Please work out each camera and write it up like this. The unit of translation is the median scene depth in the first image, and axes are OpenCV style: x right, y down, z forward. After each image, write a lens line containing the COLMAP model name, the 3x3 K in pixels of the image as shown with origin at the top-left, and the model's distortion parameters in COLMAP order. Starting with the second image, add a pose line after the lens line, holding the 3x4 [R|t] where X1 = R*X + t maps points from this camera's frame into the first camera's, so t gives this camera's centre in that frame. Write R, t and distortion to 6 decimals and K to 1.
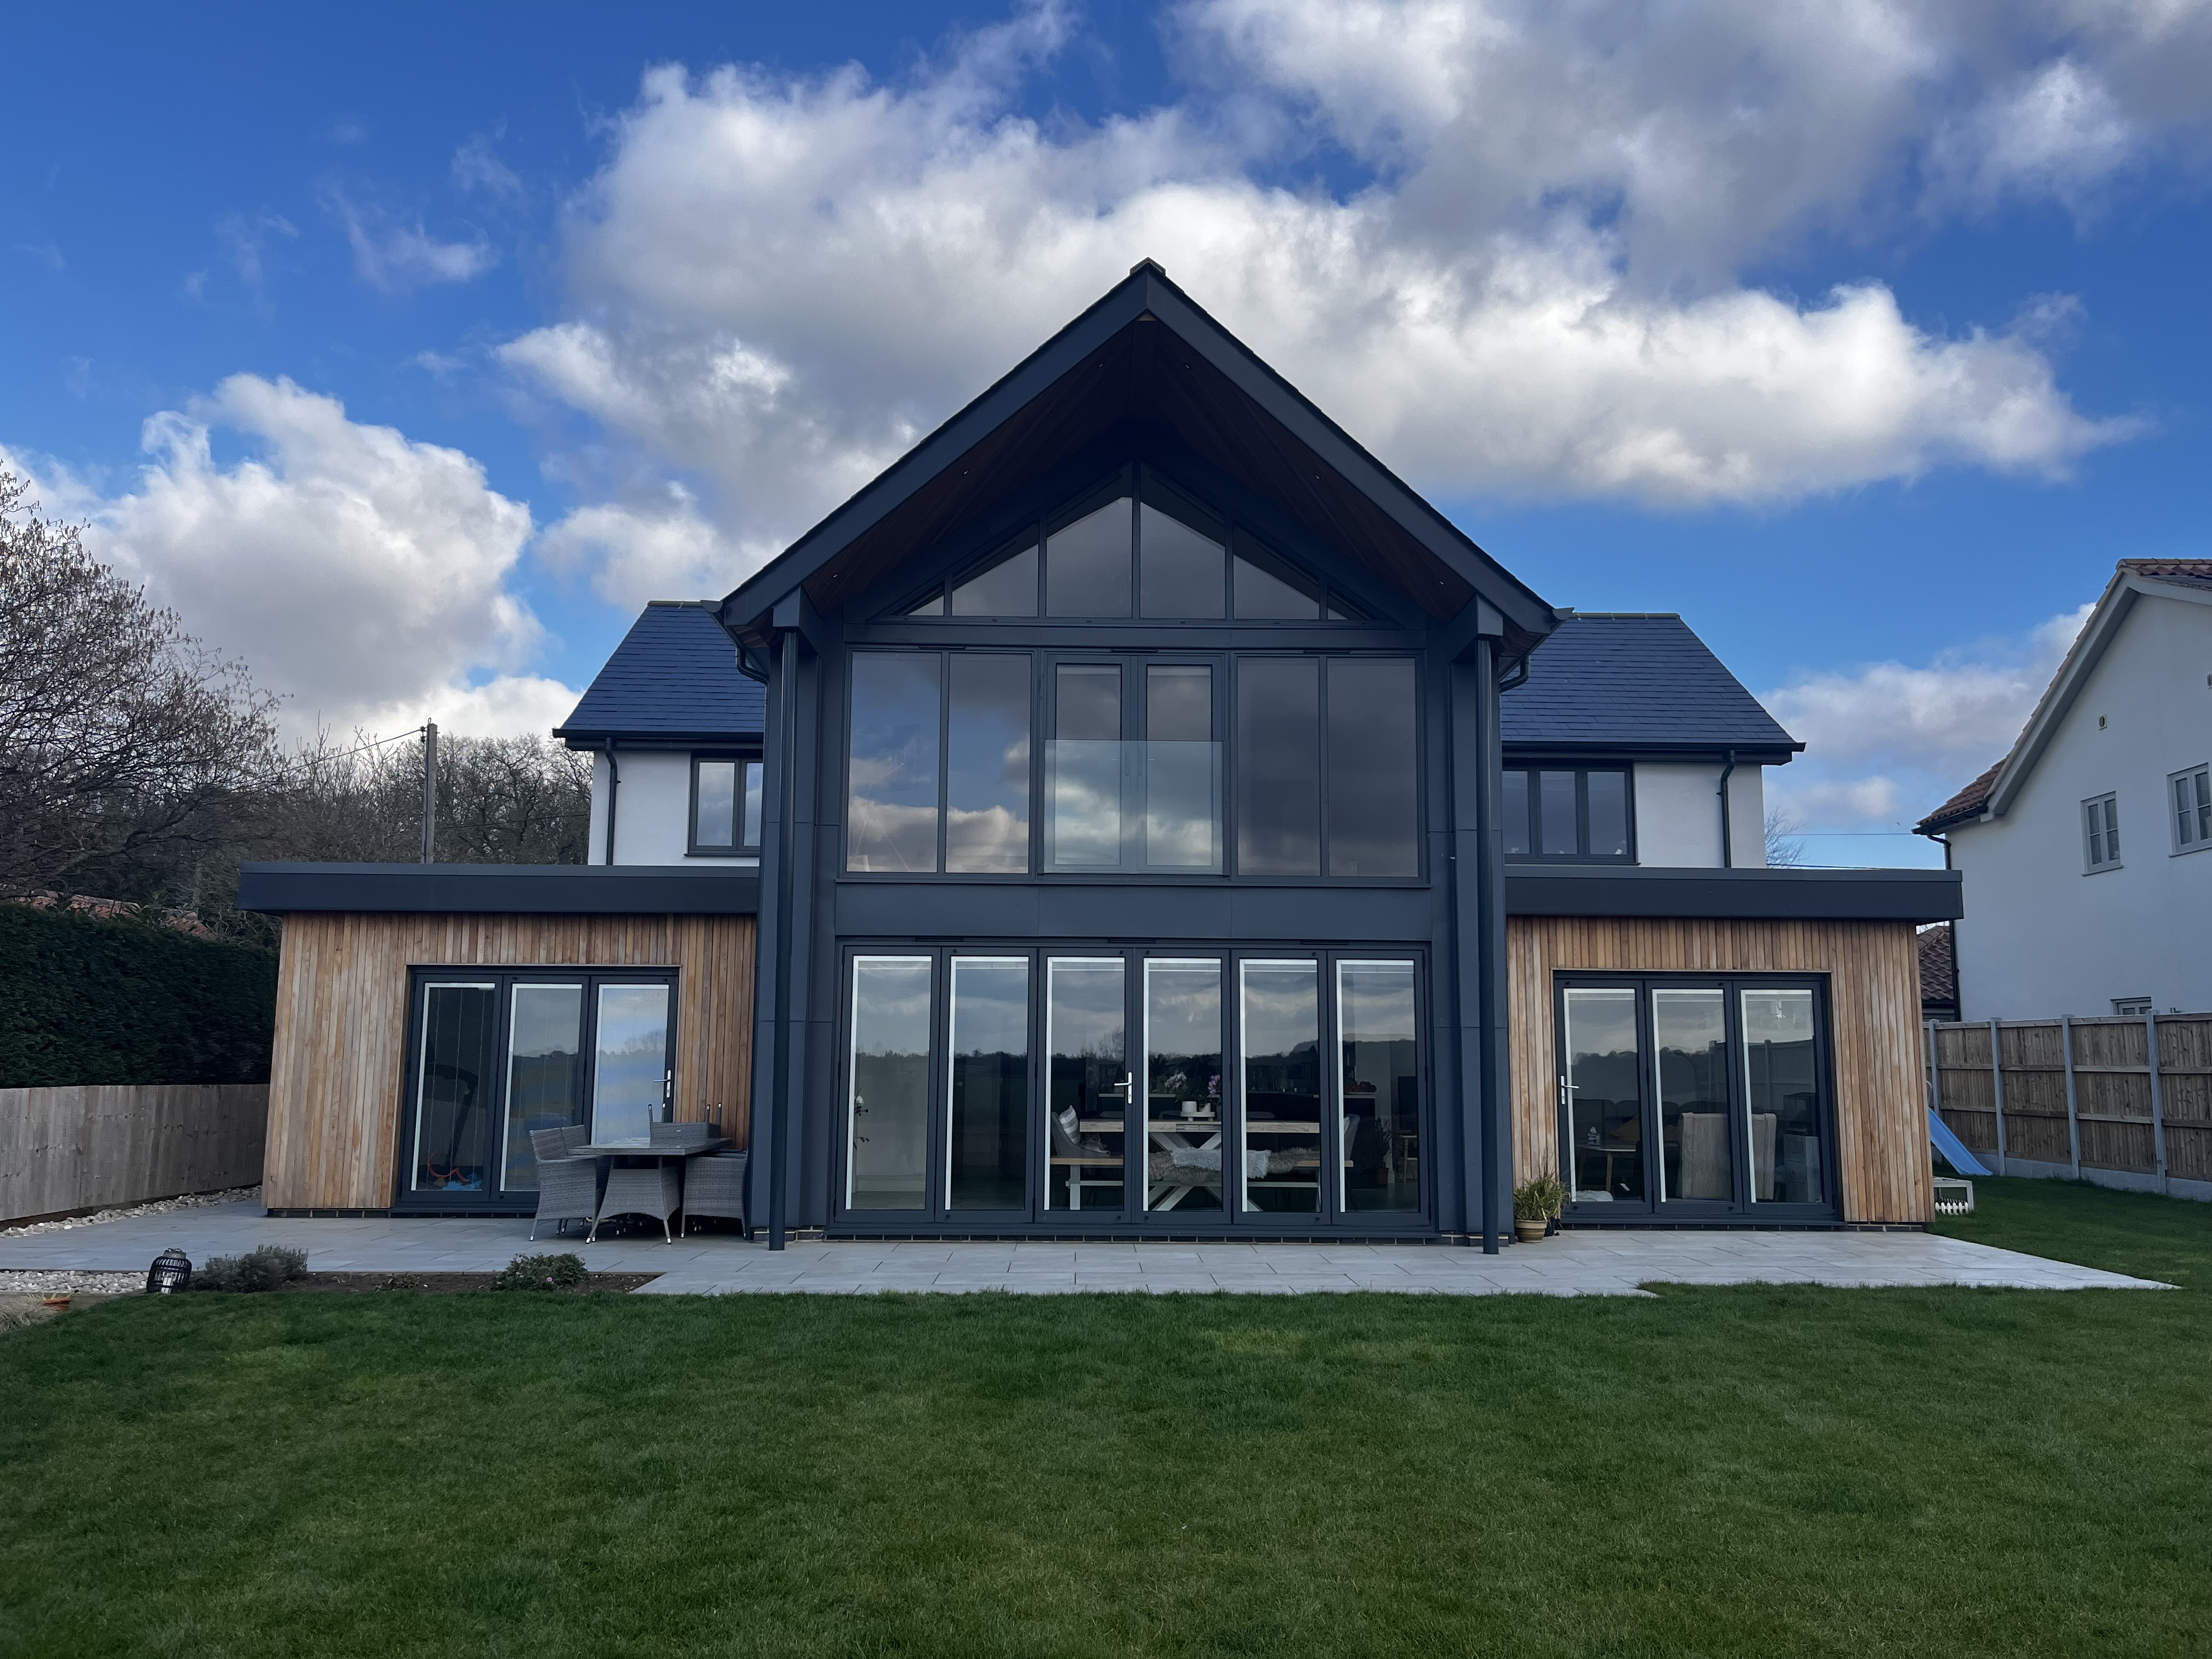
lens RADIAL K [[1666.4, 0, 1106.0], [0, 1666.4, 829.5], [0, 0, 1]] dist [-0.002979, -0.000205]
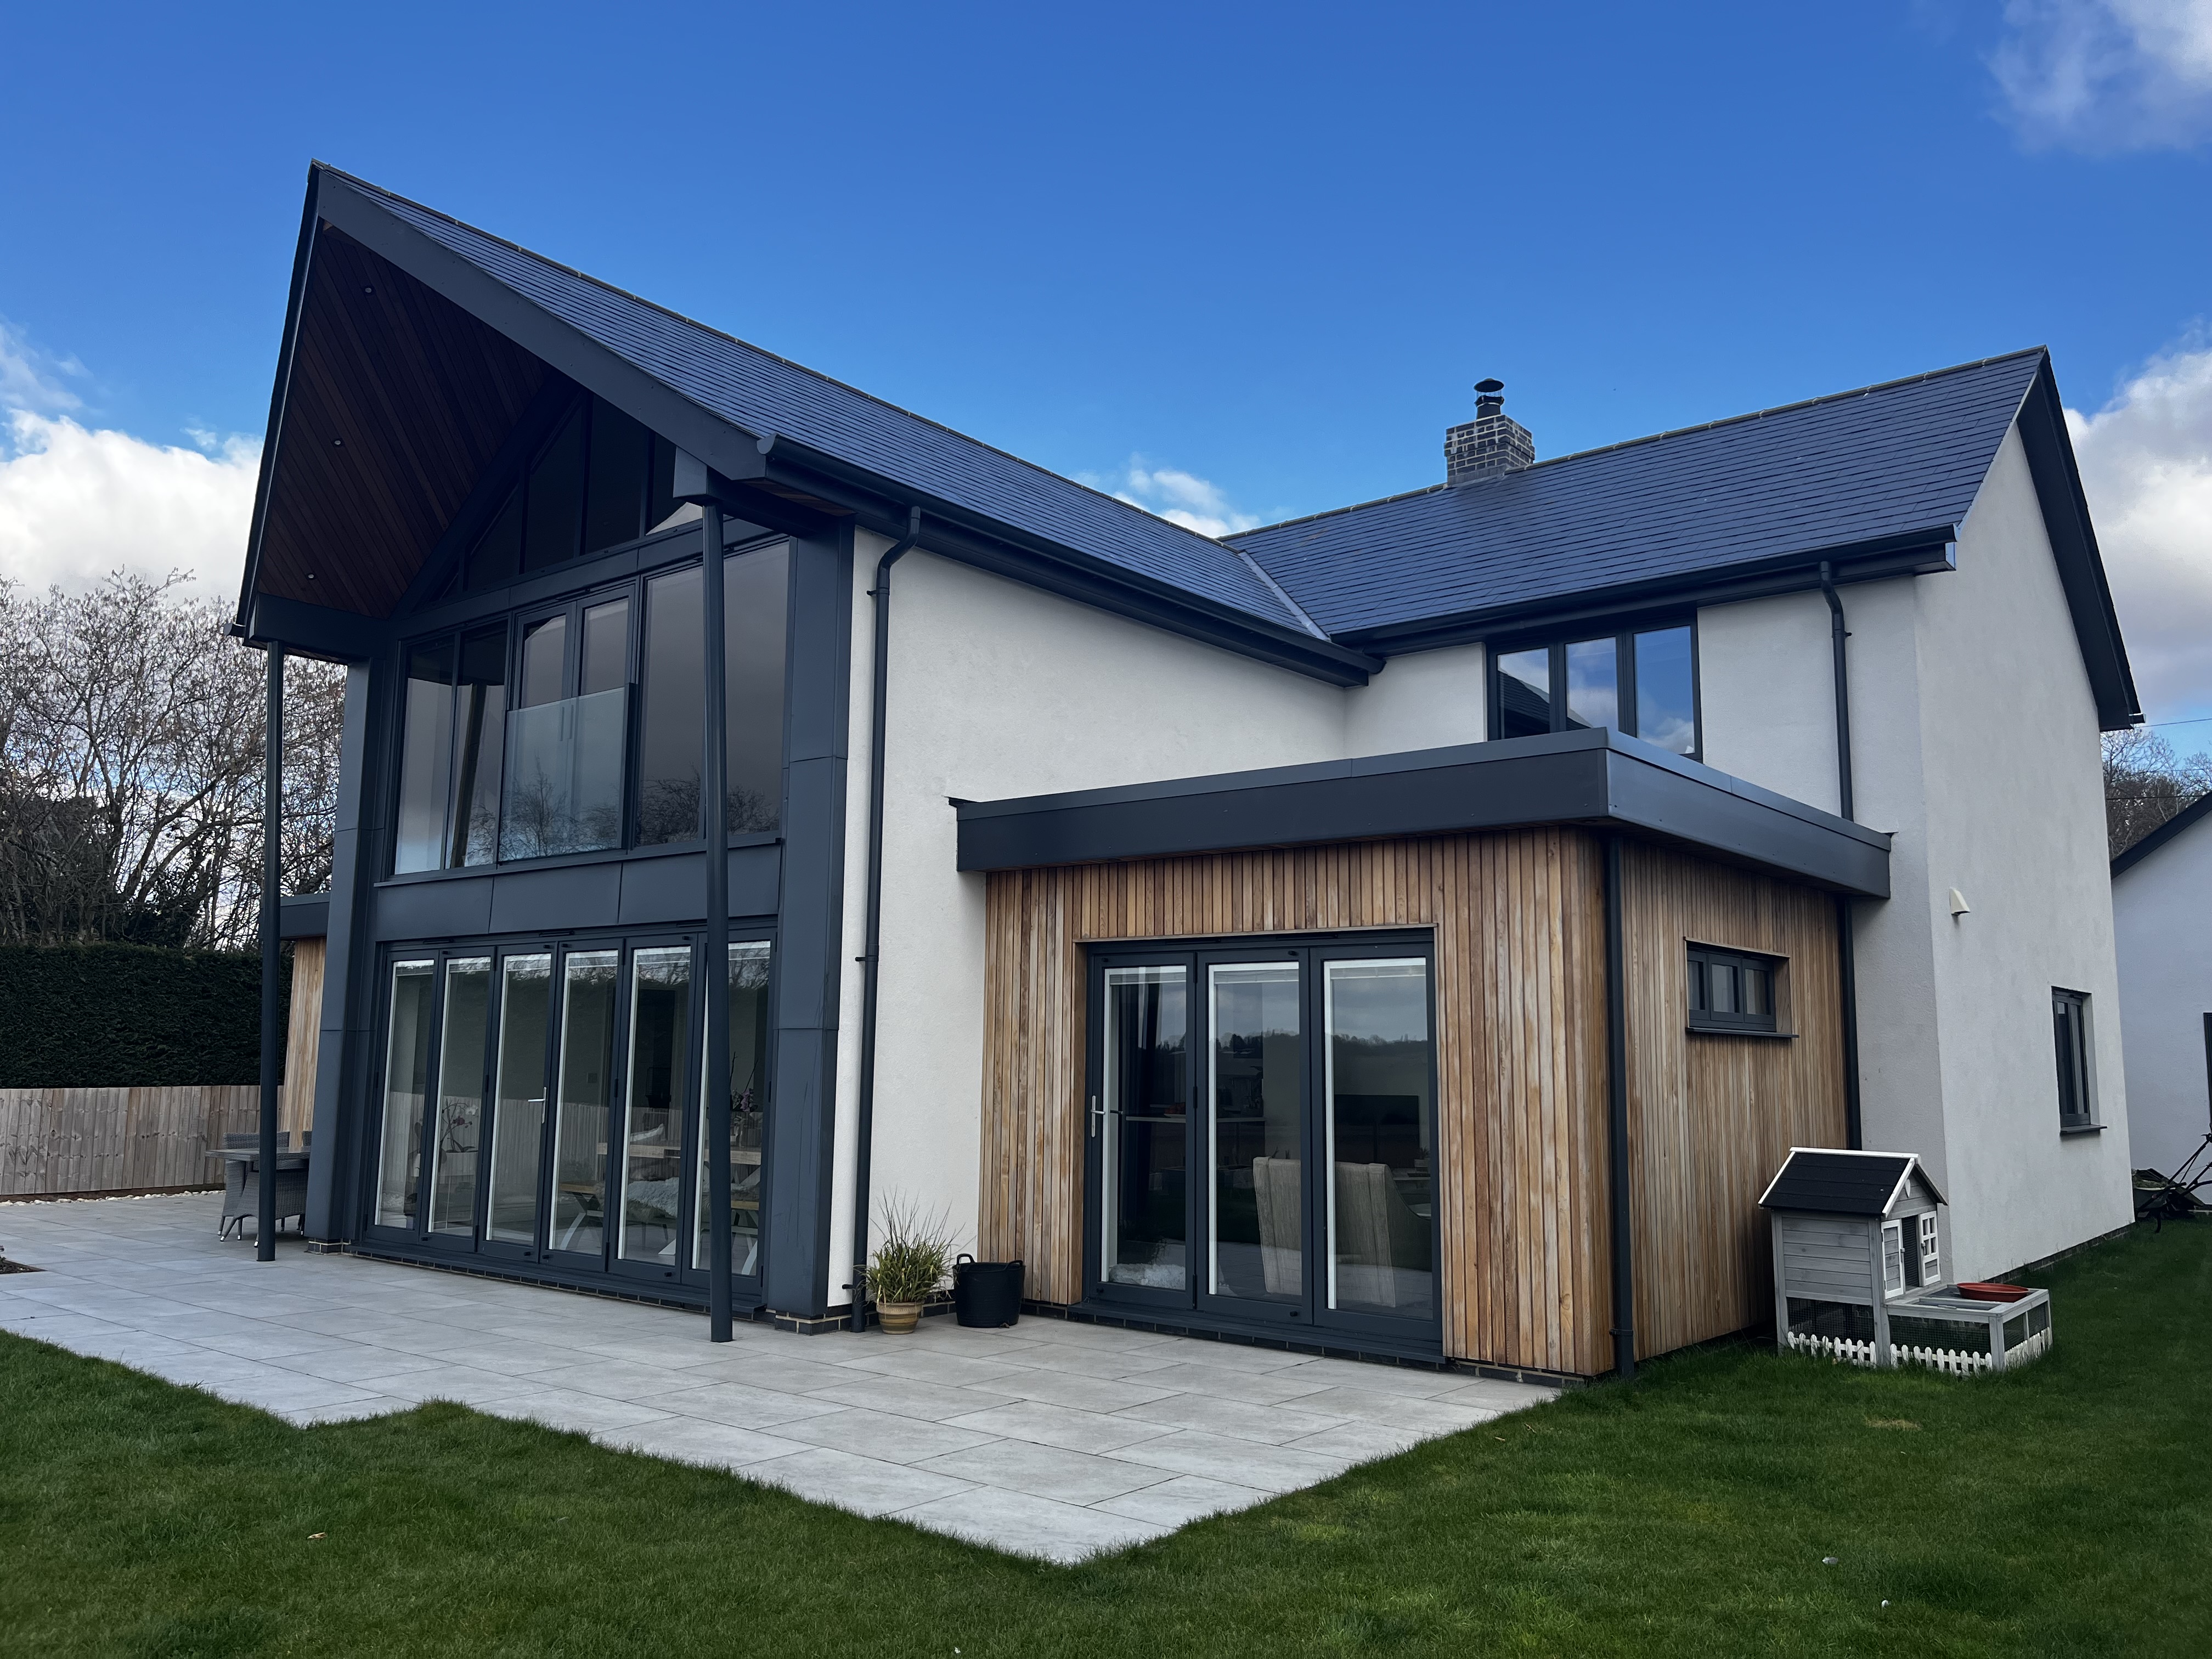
lens RADIAL K [[1666.4, 0, 1106.0], [0, 1666.4, 829.5], [0, 0, 1]] dist [-0.002979, -0.000205]
pose [[0.771079, -0.085859, -0.630924, 0.719507], [0.085759, 0.995843, -0.030709, 0.060018], [0.630937, -0.030429, 0.775237, 0.474170]]
